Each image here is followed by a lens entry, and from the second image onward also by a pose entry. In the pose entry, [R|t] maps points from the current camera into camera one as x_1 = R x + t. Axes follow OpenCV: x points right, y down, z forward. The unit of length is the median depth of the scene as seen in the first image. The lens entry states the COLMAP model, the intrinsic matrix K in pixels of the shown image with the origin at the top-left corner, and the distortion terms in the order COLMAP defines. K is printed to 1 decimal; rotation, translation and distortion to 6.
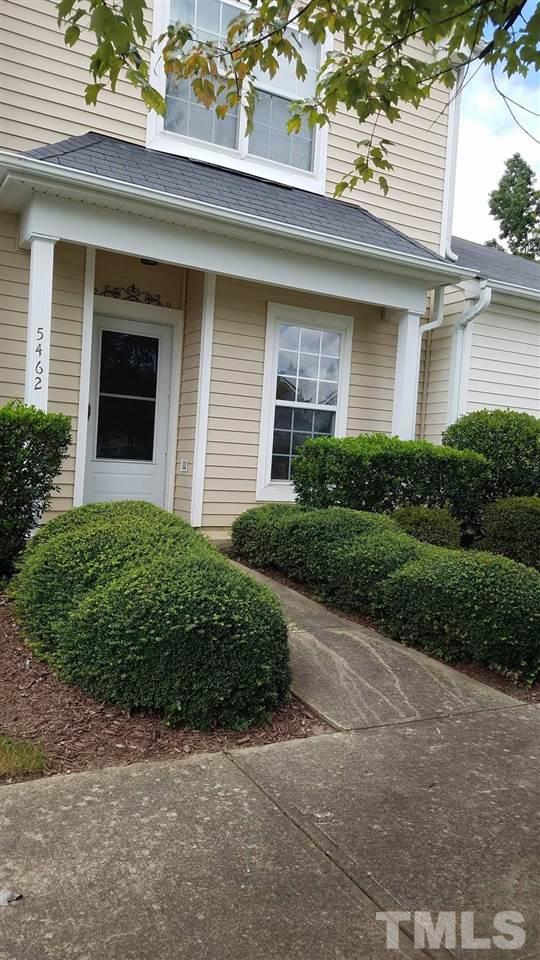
lens RADIAL K [[782.1, 0, 270.0], [0, 782.1, 480.0], [0, 0, 1]] dist [0.134306, -0.251019]
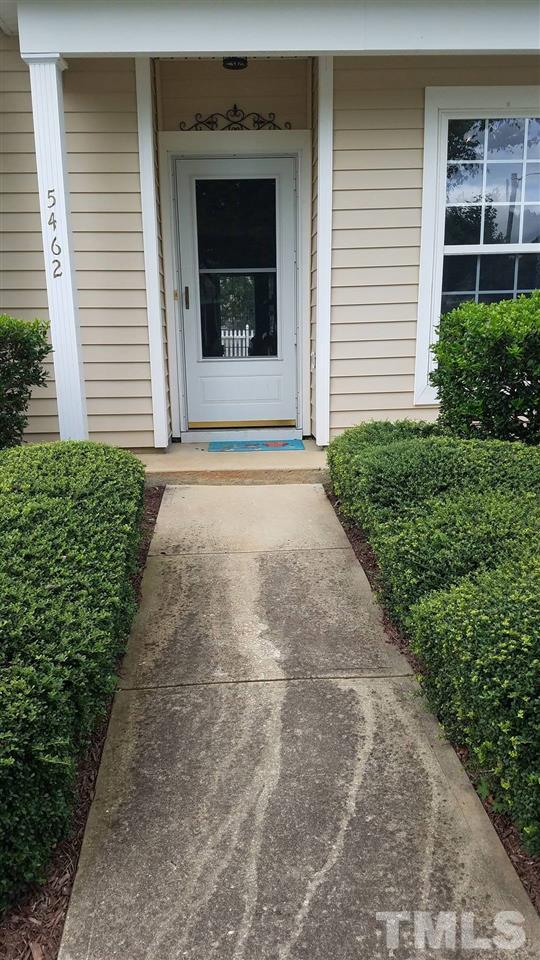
lens RADIAL K [[782.1, 0, 270.0], [0, 782.1, 480.0], [0, 0, 1]] dist [0.134306, -0.251019]
pose [[0.885864, 0.005700, -0.463910, 0.206432], [0.069404, 0.987045, 0.144659, -0.018942], [0.458724, -0.160345, 0.873992, 0.375331]]
